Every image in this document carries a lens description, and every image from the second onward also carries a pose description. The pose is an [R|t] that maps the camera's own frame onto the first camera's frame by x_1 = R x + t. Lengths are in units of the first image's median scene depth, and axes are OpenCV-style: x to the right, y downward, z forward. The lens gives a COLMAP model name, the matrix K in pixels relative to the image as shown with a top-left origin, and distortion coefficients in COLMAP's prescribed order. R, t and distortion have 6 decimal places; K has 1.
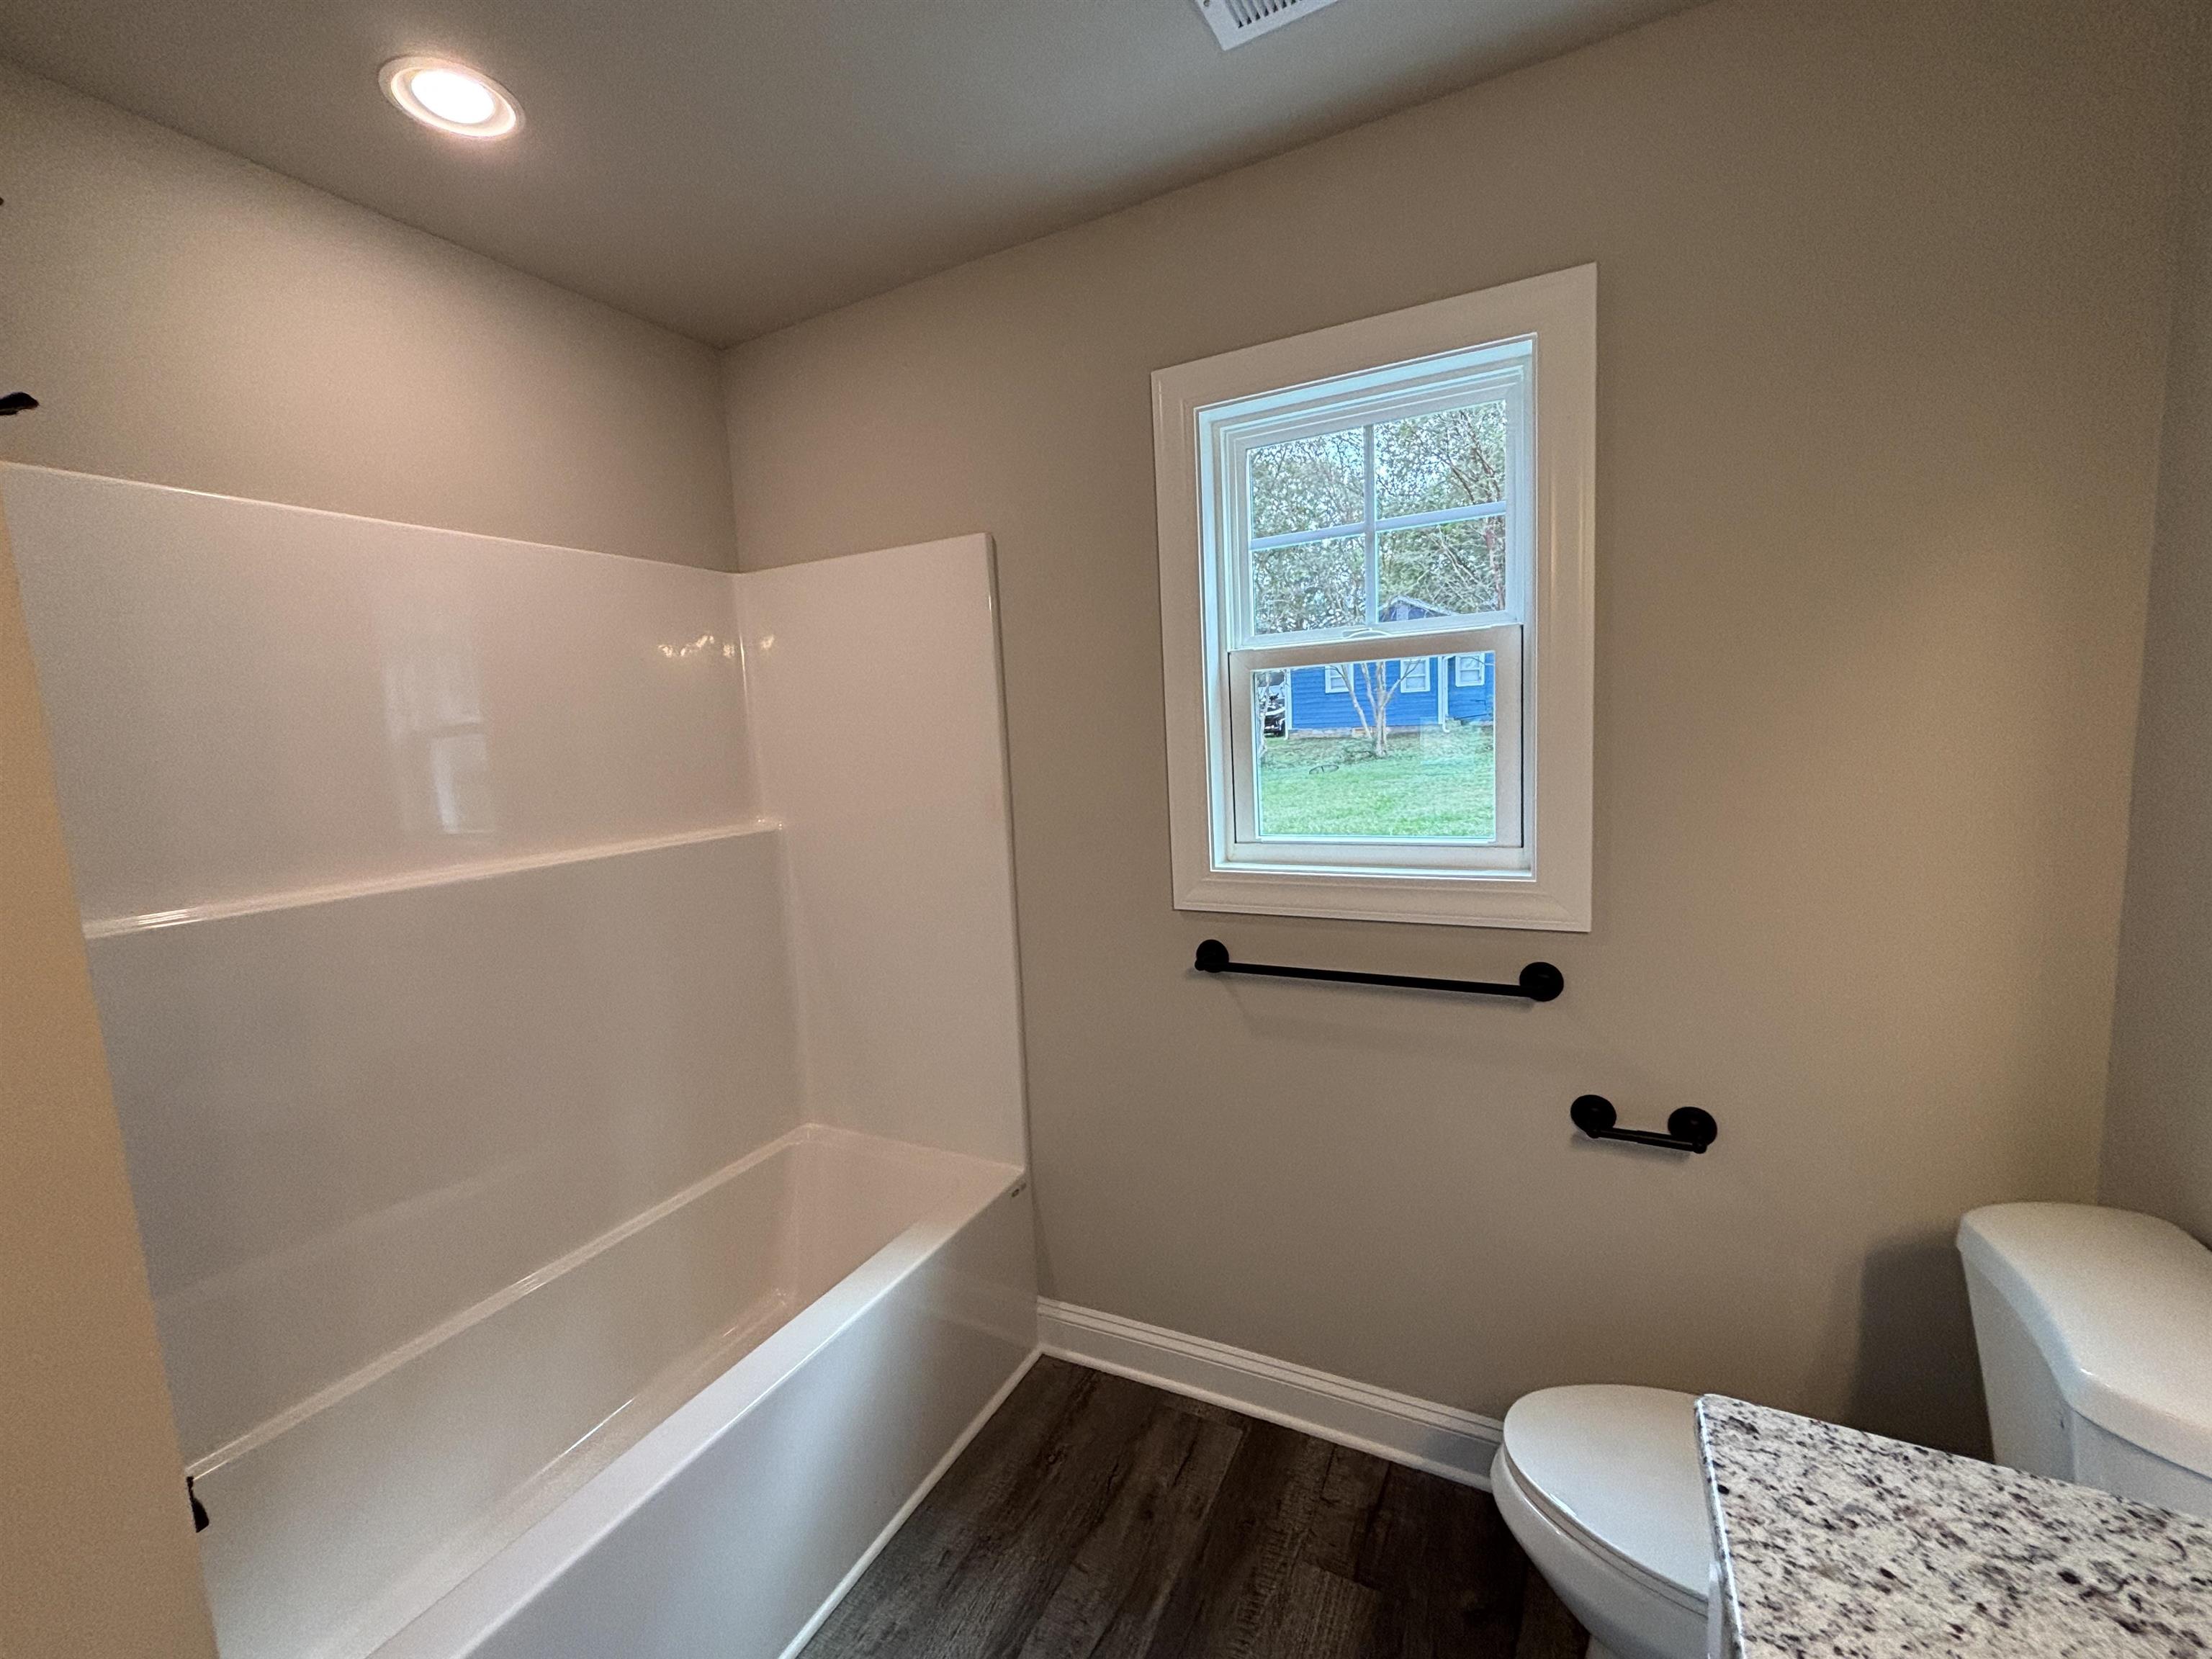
lens RADIAL K [[892.0, 0, 1100.3], [0, 892.0, 810.0], [0, 0, 1]] dist [-0.000671, 0.000243]
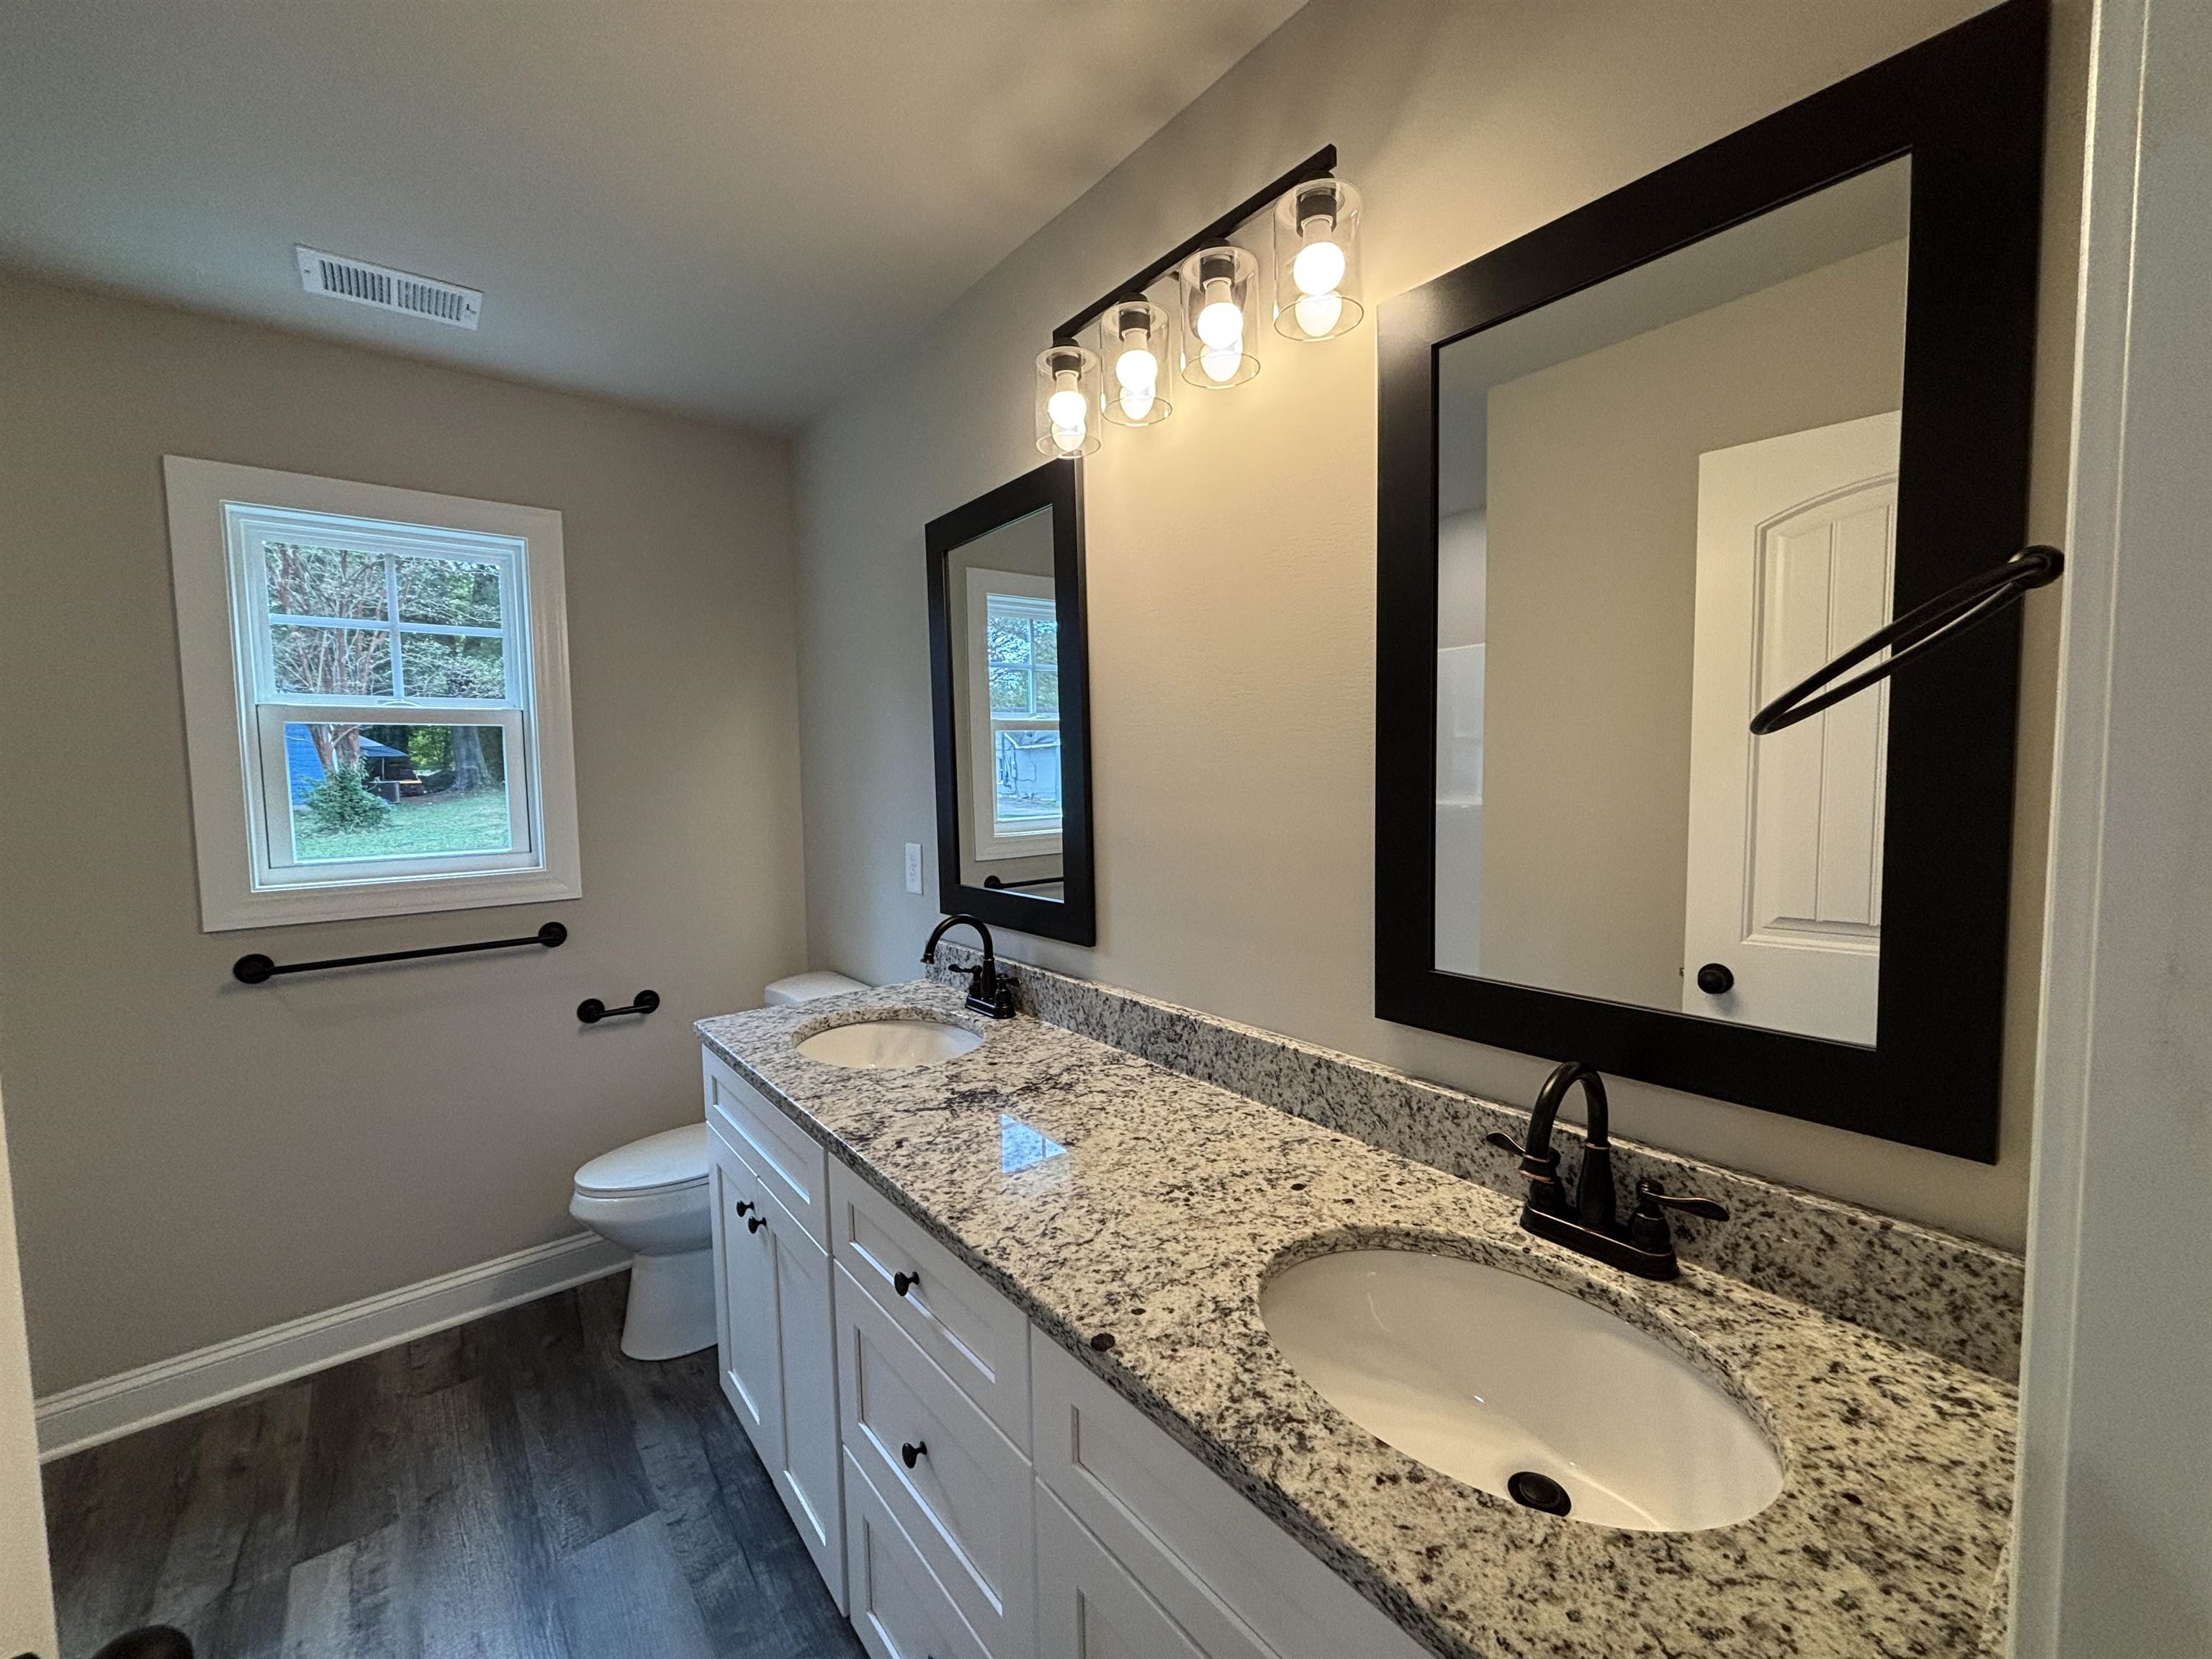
lens RADIAL K [[892.0, 0, 1097.8], [0, 892.0, 824.8], [0, 0, 1]] dist [-0.000671, 0.000243]
pose [[0.402515, -0.016588, 0.915263, -0.531155], [0.104841, 0.994092, -0.028091, 0.138856], [-0.909390, 0.107264, 0.401876, -0.505785]]
